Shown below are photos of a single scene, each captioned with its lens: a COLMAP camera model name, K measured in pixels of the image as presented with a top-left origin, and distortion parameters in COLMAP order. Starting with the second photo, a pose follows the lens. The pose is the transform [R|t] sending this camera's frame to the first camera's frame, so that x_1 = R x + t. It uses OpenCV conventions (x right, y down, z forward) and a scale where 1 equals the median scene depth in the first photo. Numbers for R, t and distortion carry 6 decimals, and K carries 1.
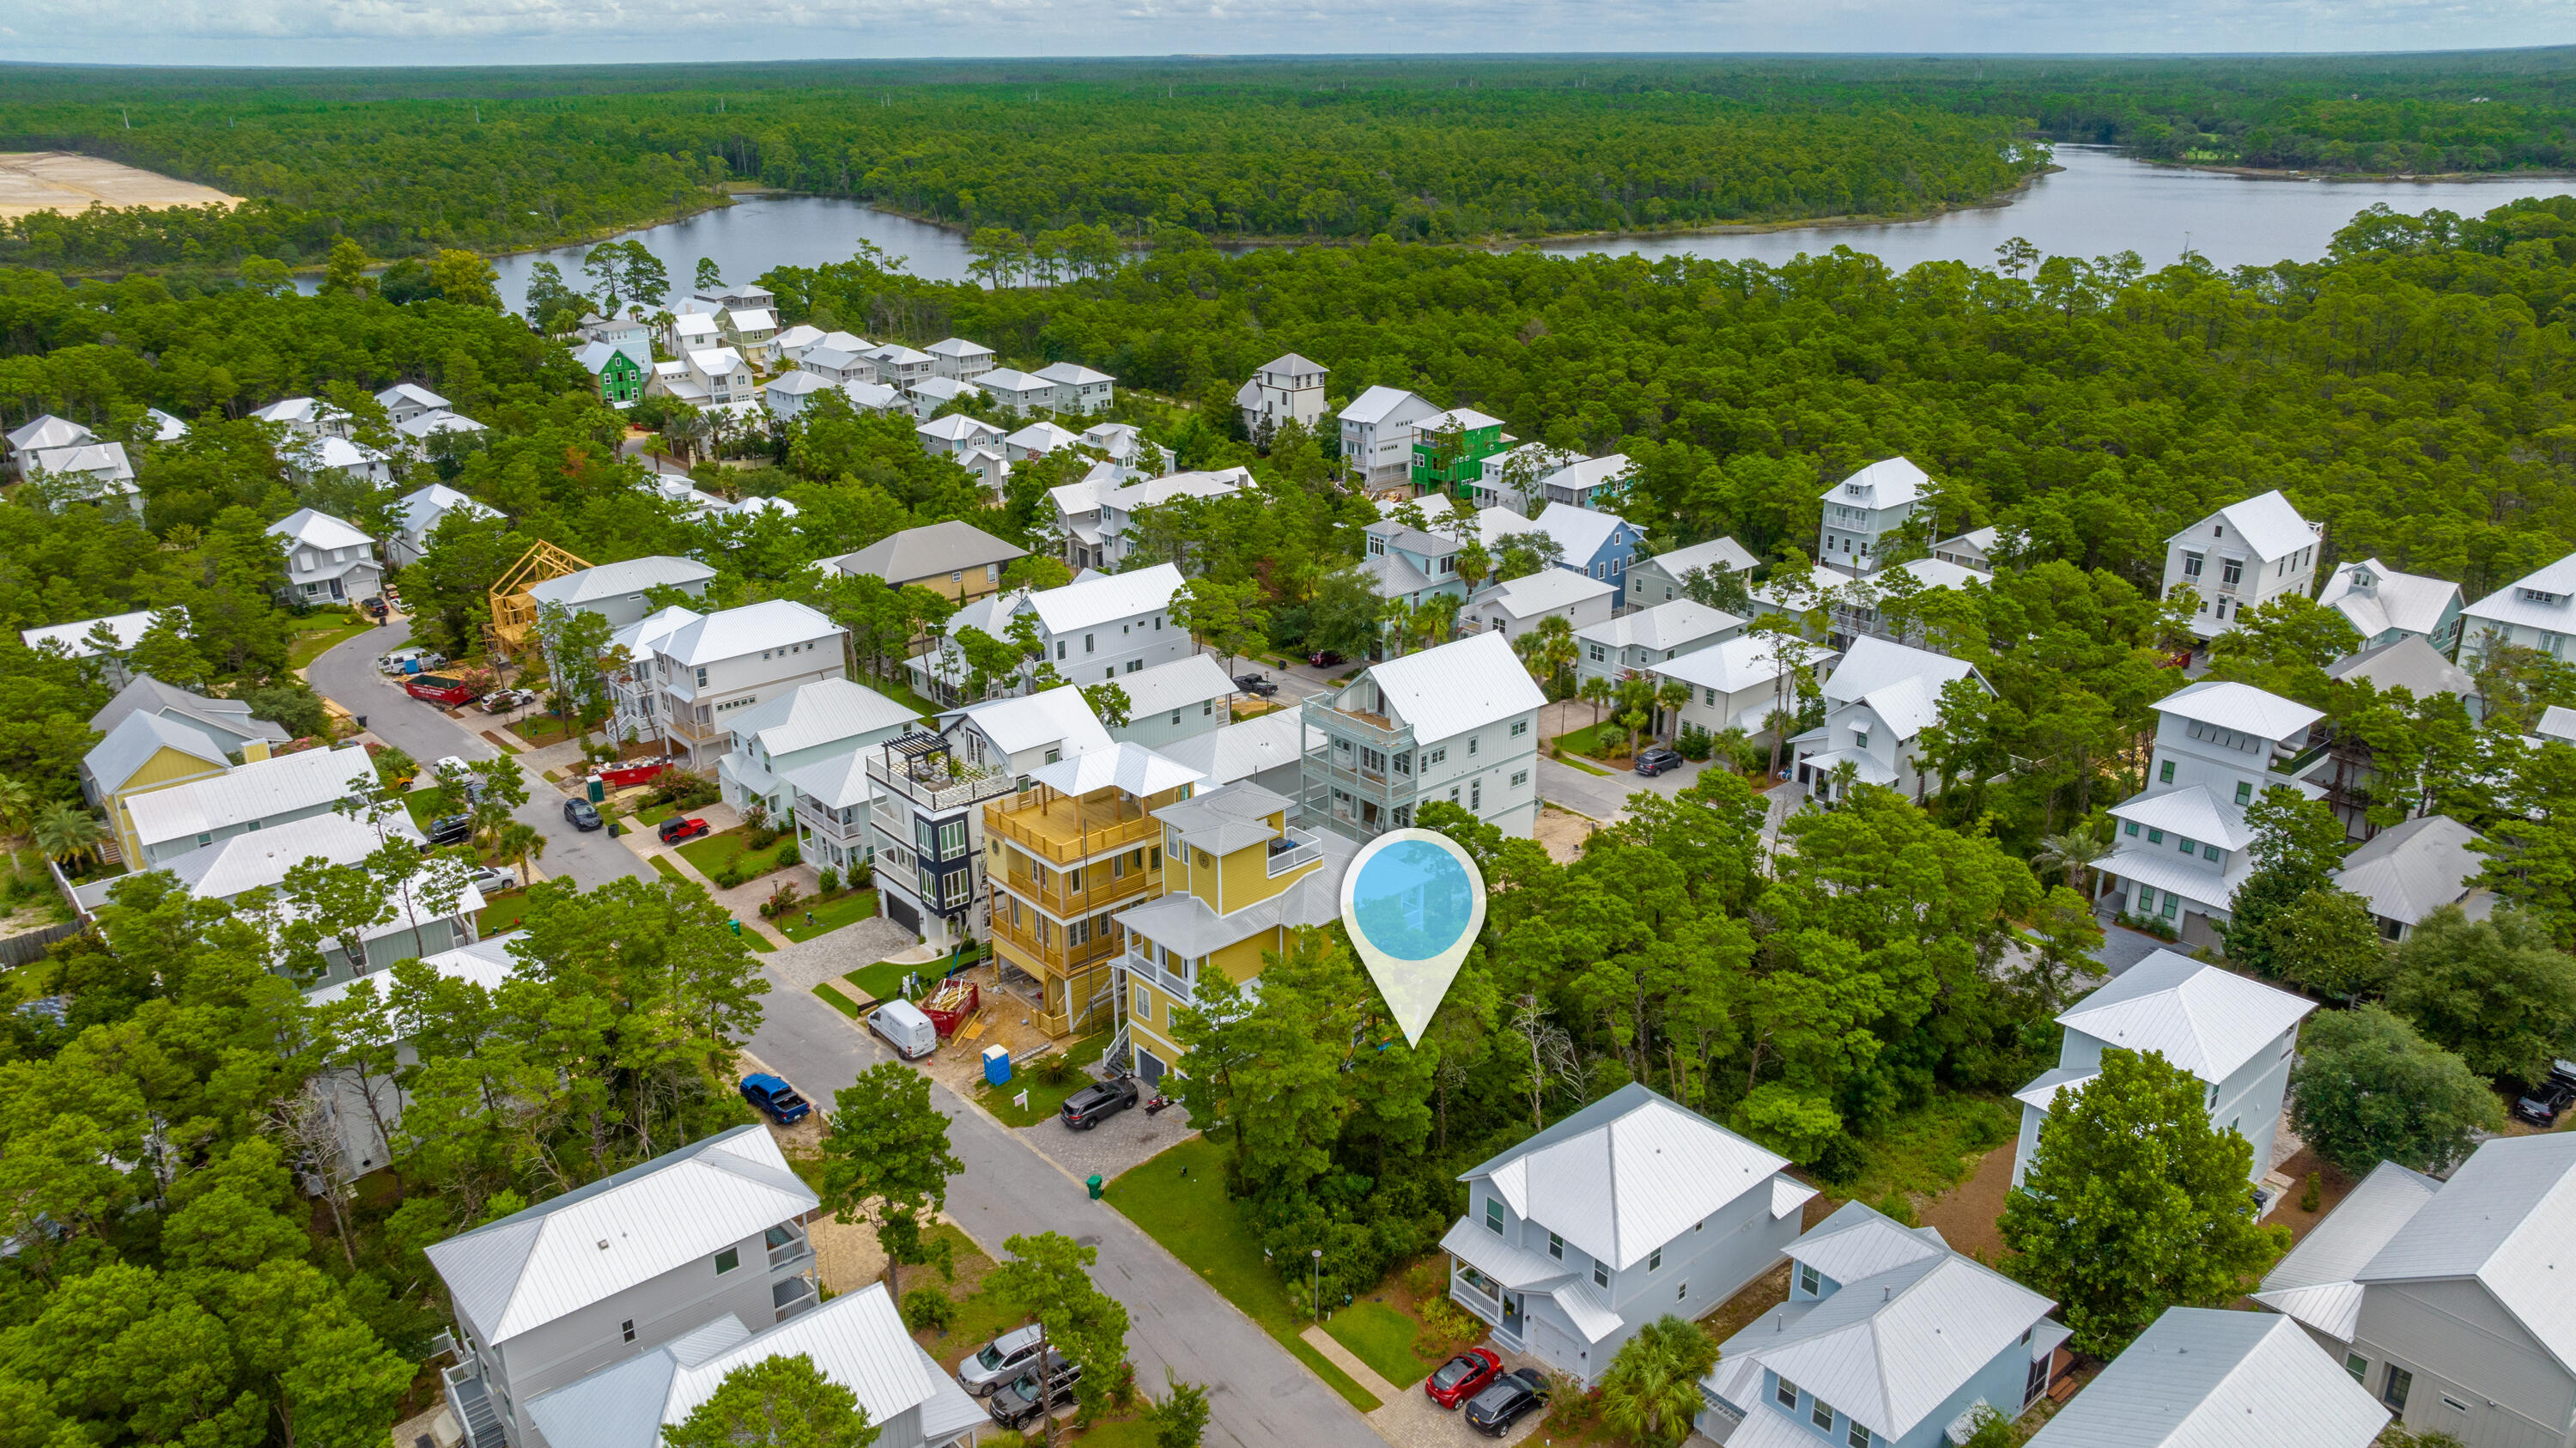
lens RADIAL K [[1804.7, 0, 1288.0], [0, 1804.7, 724.0], [0, 0, 1]] dist [-0.034839, 0.037873]
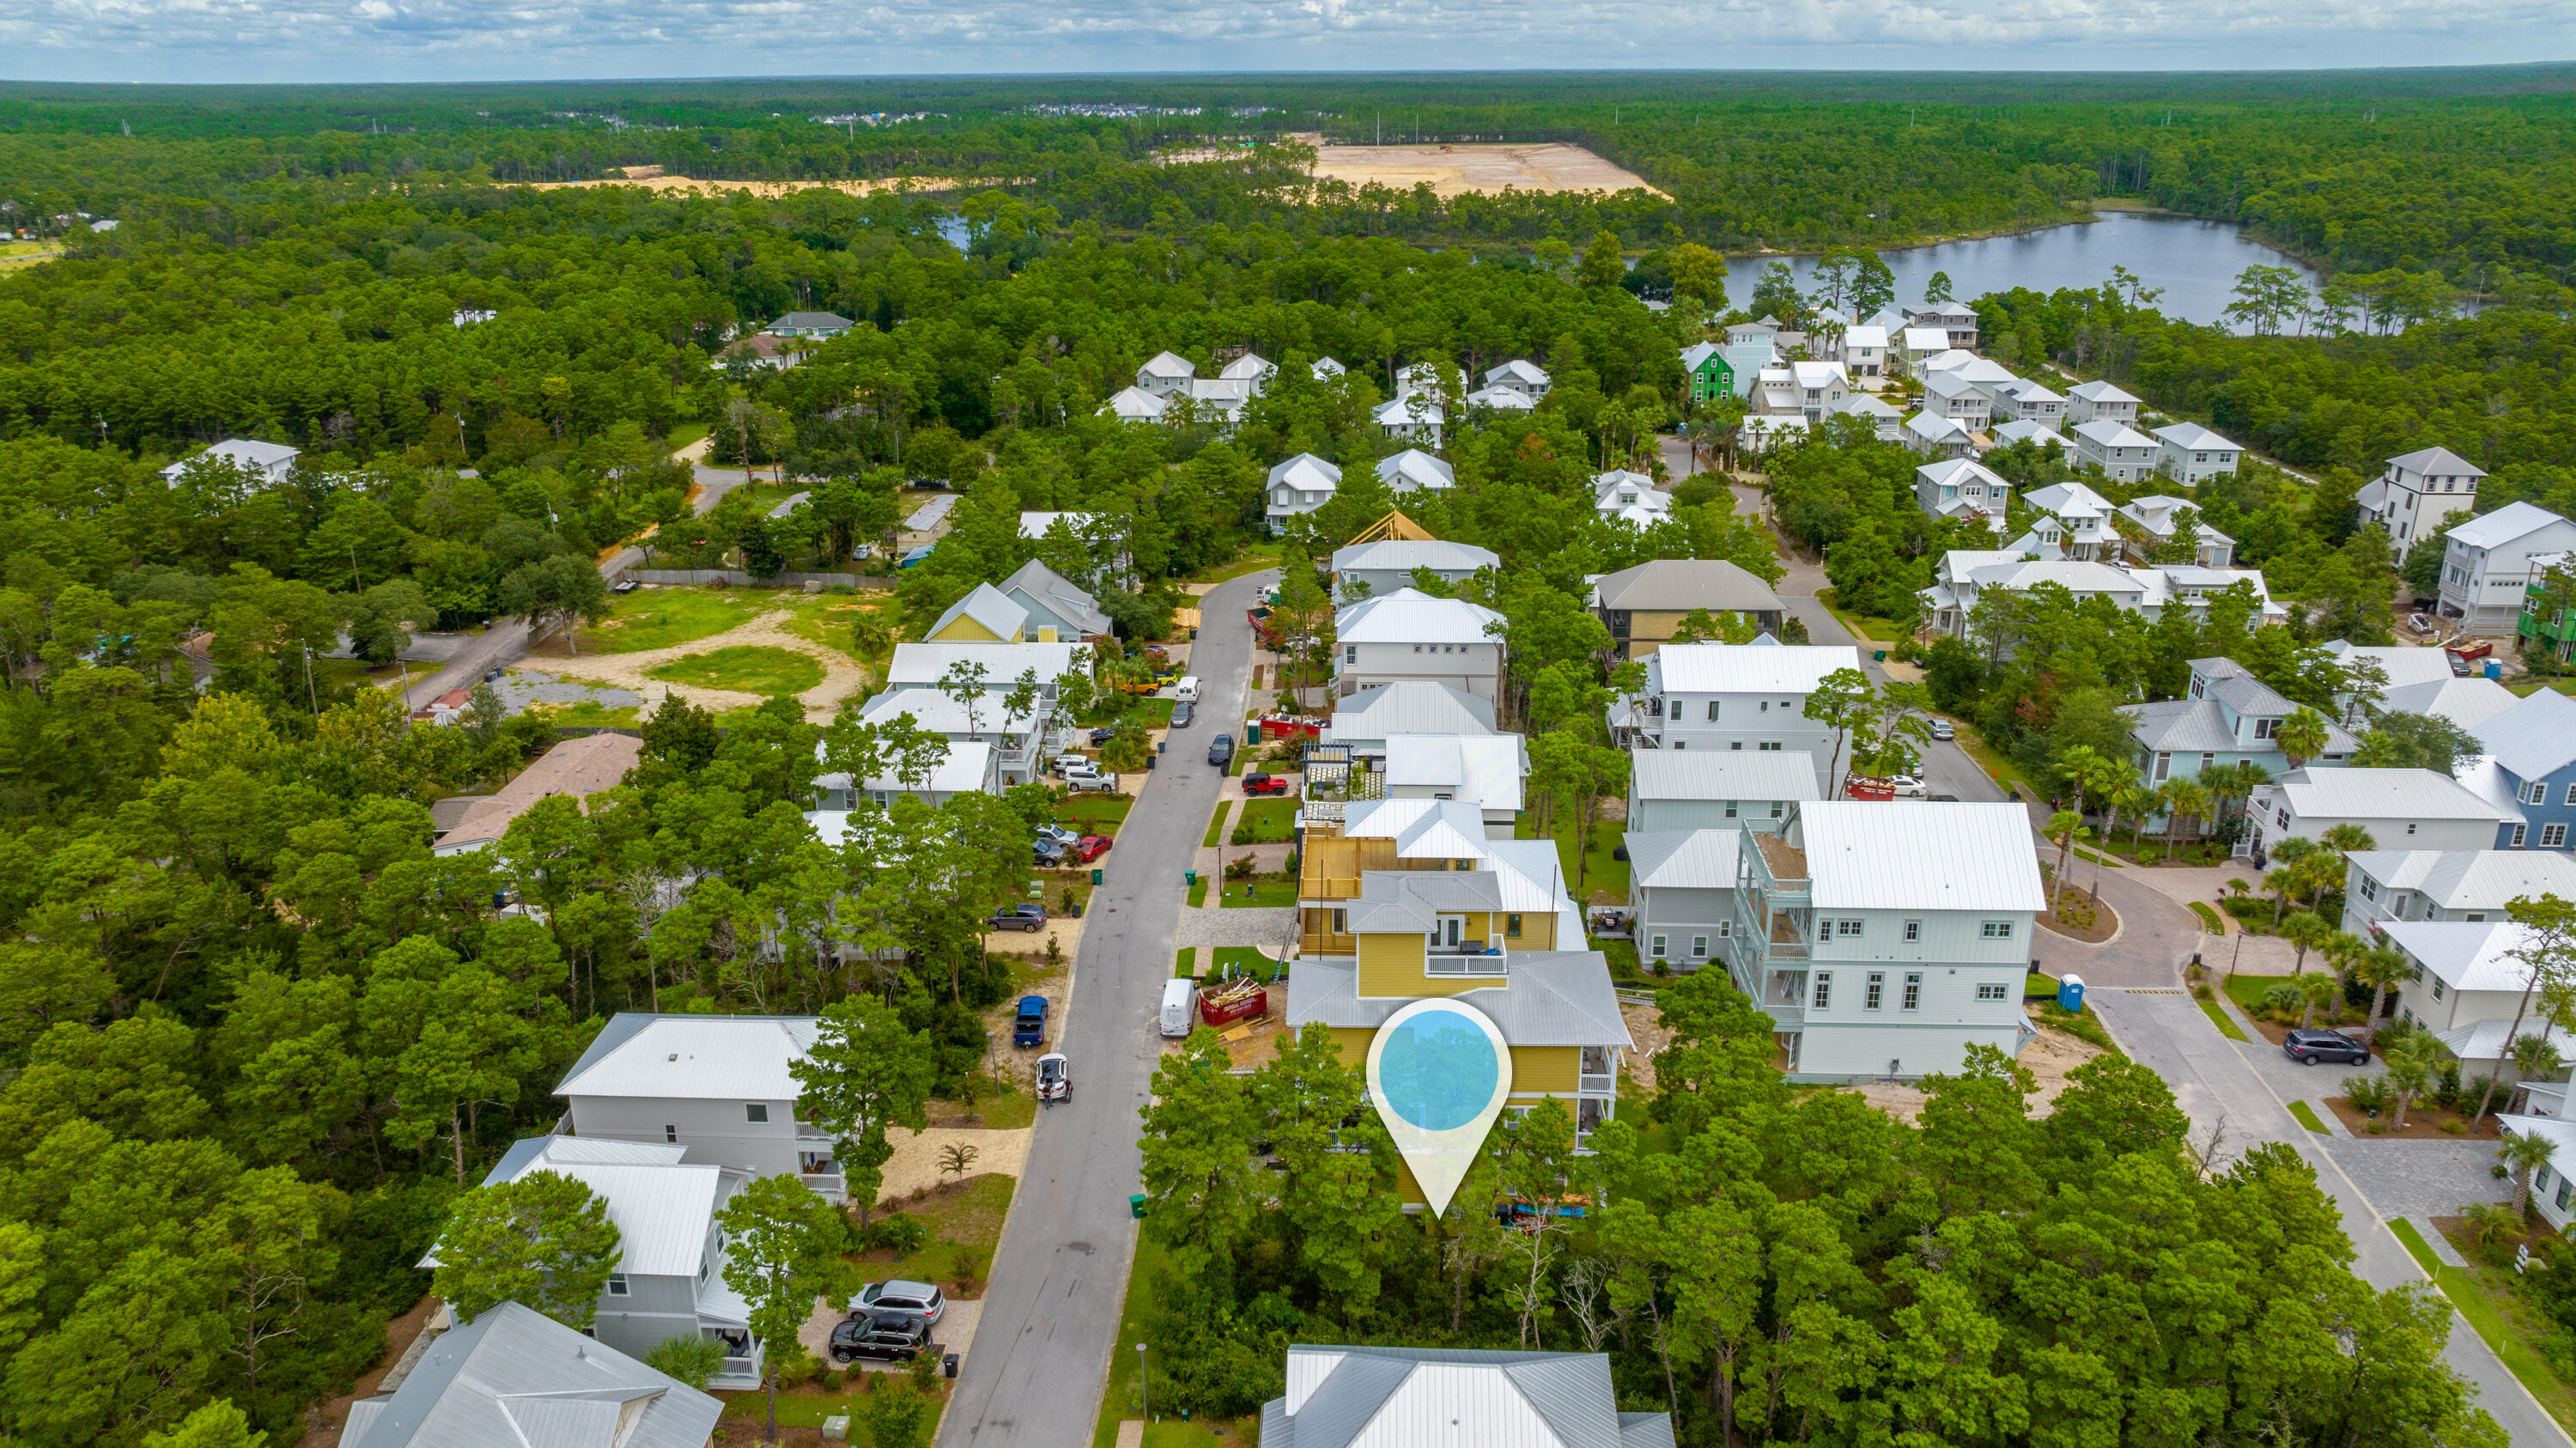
lens RADIAL K [[1804.7, 0, 1288.0], [0, 1804.7, 724.0], [0, 0, 1]] dist [-0.034839, 0.037873]
pose [[0.733954, 0.235994, -0.636882, 0.174287], [-0.238439, 0.967541, 0.083737, -0.035053], [0.635970, 0.090398, 0.766400, 0.089674]]
